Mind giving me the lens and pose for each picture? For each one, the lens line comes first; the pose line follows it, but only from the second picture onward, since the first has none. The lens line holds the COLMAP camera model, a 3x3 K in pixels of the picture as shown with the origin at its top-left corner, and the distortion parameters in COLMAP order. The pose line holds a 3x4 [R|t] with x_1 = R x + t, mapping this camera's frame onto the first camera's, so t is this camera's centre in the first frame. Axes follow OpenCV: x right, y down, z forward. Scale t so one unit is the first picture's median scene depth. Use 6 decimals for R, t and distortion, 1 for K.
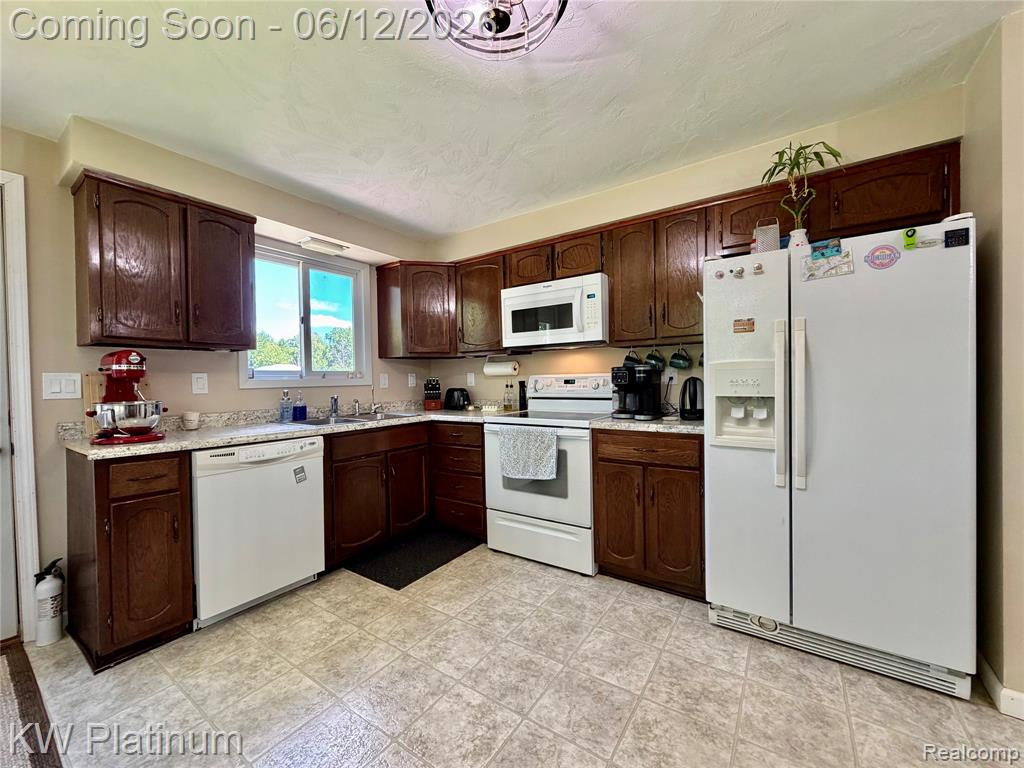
lens RADIAL K [[409.1, 0, 507.5], [0, 409.1, 387.2], [0, 0, 1]] dist [0.001074, 0.000205]
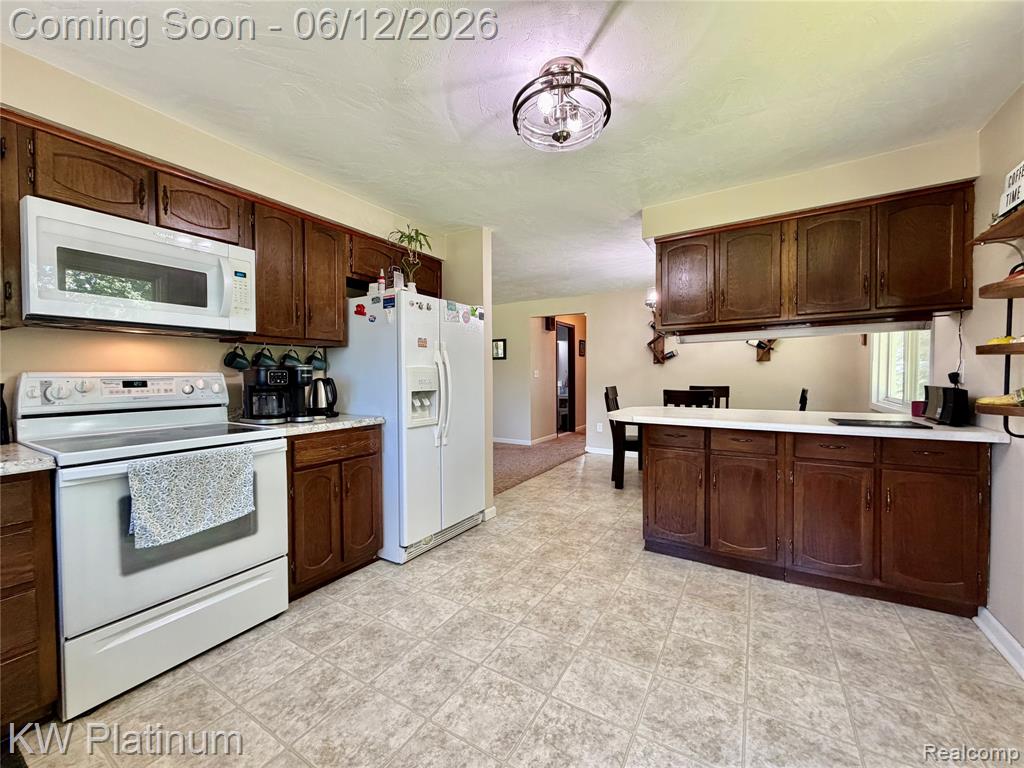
lens RADIAL K [[409.1, 0, 514.1], [0, 409.1, 384.1], [0, 0, 1]] dist [0.001074, 0.000205]
pose [[-0.067536, -0.003357, 0.997711, -0.693925], [0.027670, 0.999603, 0.005236, 0.000016], [-0.997333, 0.027961, -0.067416, 0.589819]]
